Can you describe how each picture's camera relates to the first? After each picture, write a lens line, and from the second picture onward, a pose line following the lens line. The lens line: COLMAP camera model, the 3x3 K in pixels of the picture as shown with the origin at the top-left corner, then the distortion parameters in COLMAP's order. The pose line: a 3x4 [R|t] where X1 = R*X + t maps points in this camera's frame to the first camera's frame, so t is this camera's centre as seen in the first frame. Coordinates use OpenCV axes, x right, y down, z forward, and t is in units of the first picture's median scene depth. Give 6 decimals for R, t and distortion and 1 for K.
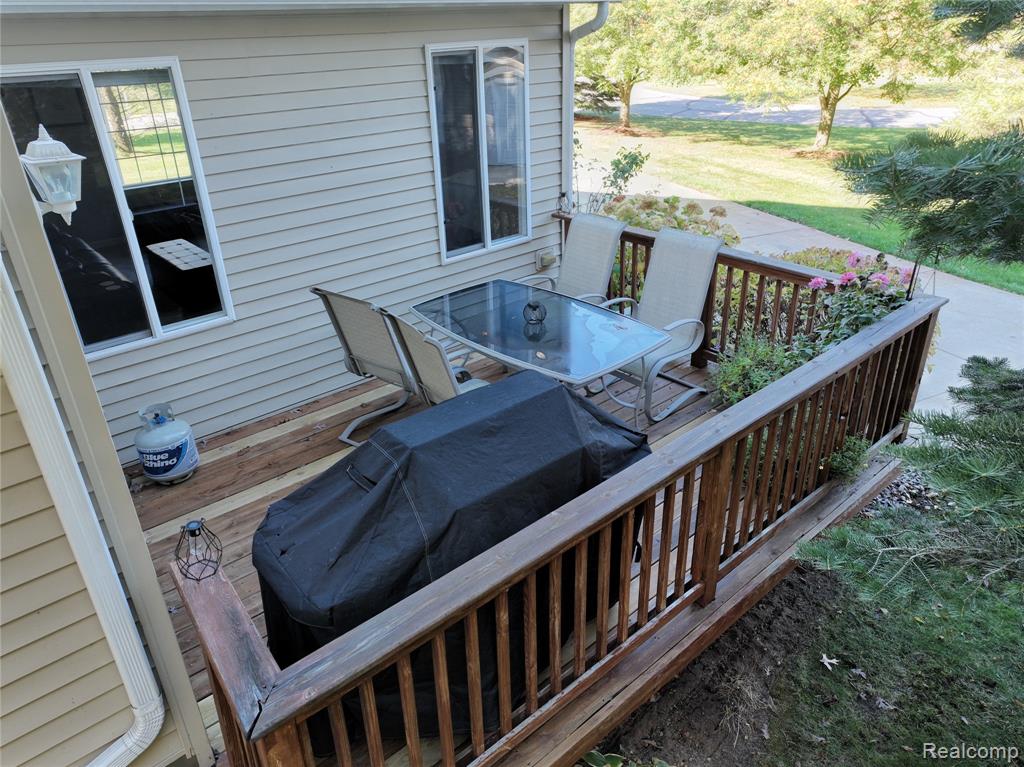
lens RADIAL K [[721.6, 0, 512.0], [0, 721.6, 383.5], [0, 0, 1]] dist [0.005873, 0.004983]
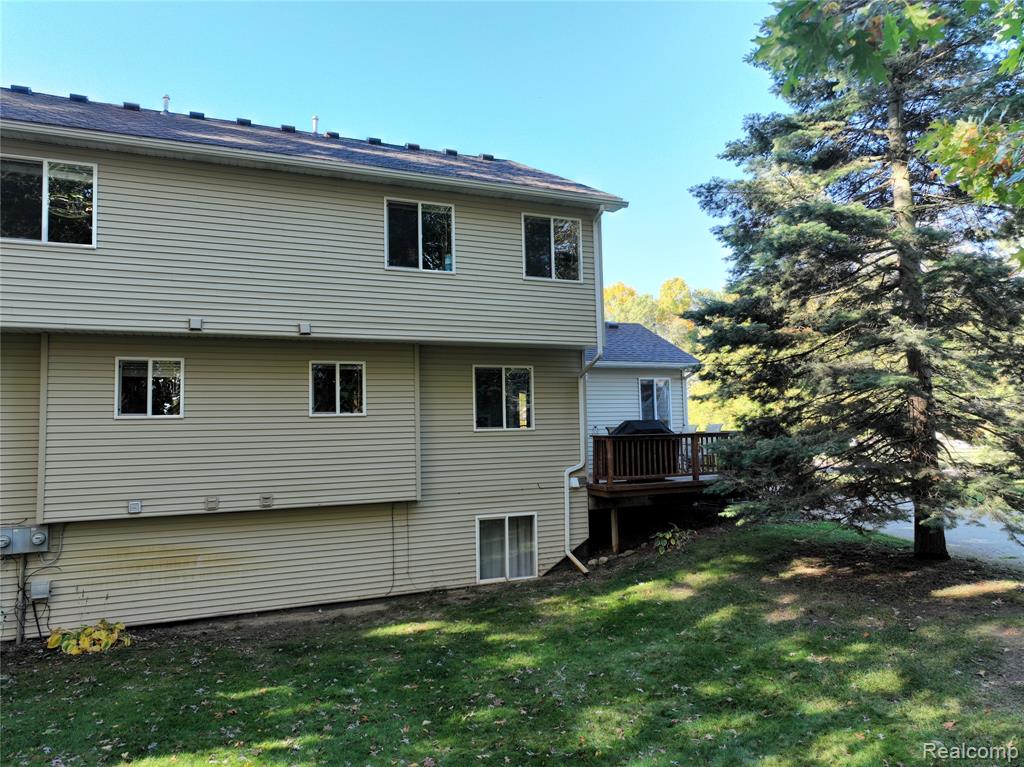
lens RADIAL K [[721.6, 0, 512.0], [0, 721.6, 383.5], [0, 0, 1]] dist [0.005873, 0.004983]
pose [[0.954463, -0.016576, -0.297868, 0.284581], [-0.137671, 0.861310, -0.489072, 1.144044], [0.264663, 0.507809, 0.819807, -1.716309]]
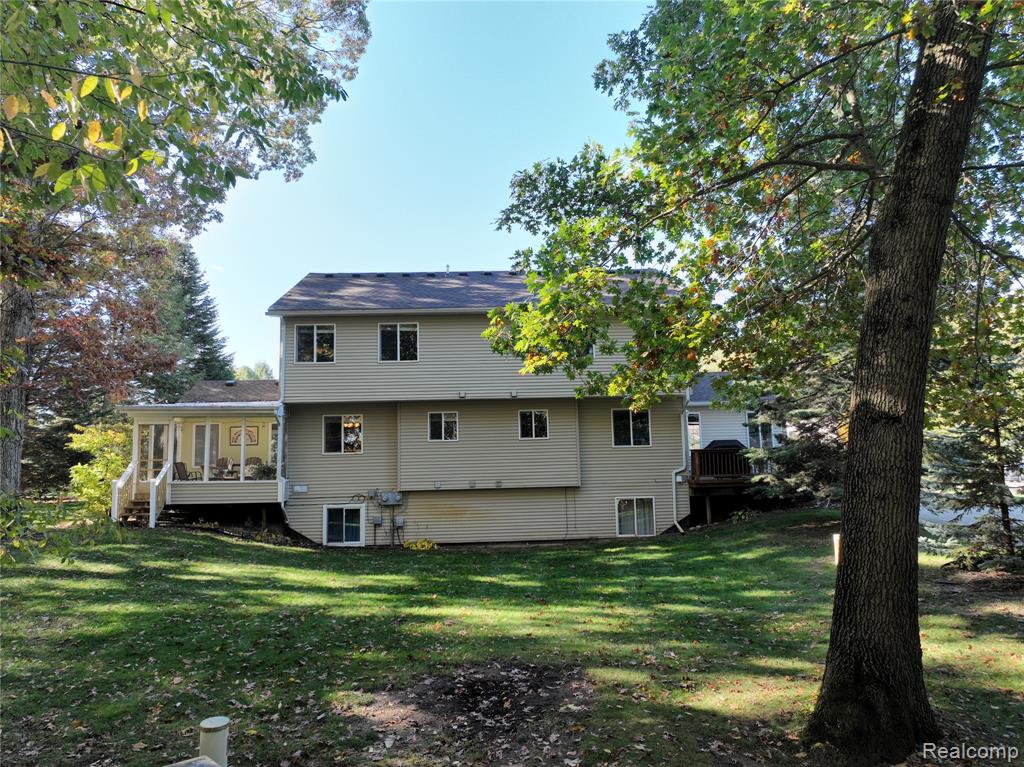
lens RADIAL K [[721.6, 0, 512.0], [0, 721.6, 383.5], [0, 0, 1]] dist [0.005873, 0.004983]
pose [[0.780423, -0.071004, -0.621207, 1.478823], [-0.281769, 0.846987, -0.450798, 1.778862], [0.558162, 0.526850, 0.641002, -2.765887]]
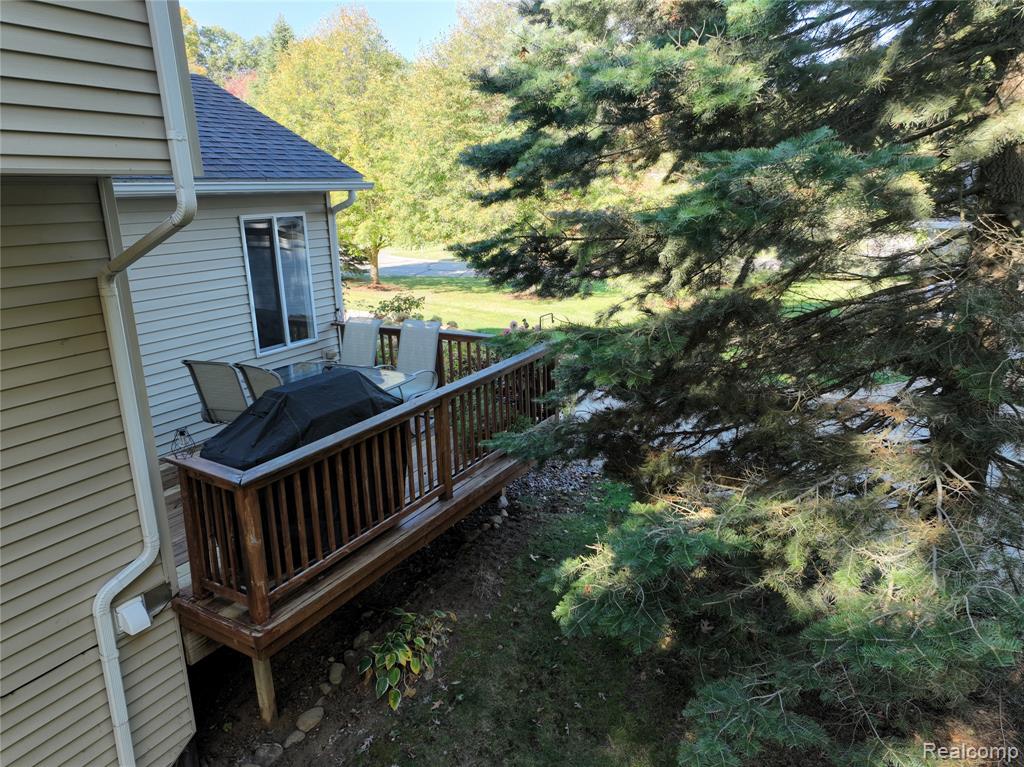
lens RADIAL K [[721.6, 0, 512.0], [0, 721.6, 383.5], [0, 0, 1]] dist [0.005873, 0.004983]
pose [[0.945153, -0.084371, 0.315542, -0.070274], [0.150081, 0.970221, -0.190122, 0.218499], [-0.290105, 0.227051, 0.929670, -0.440287]]
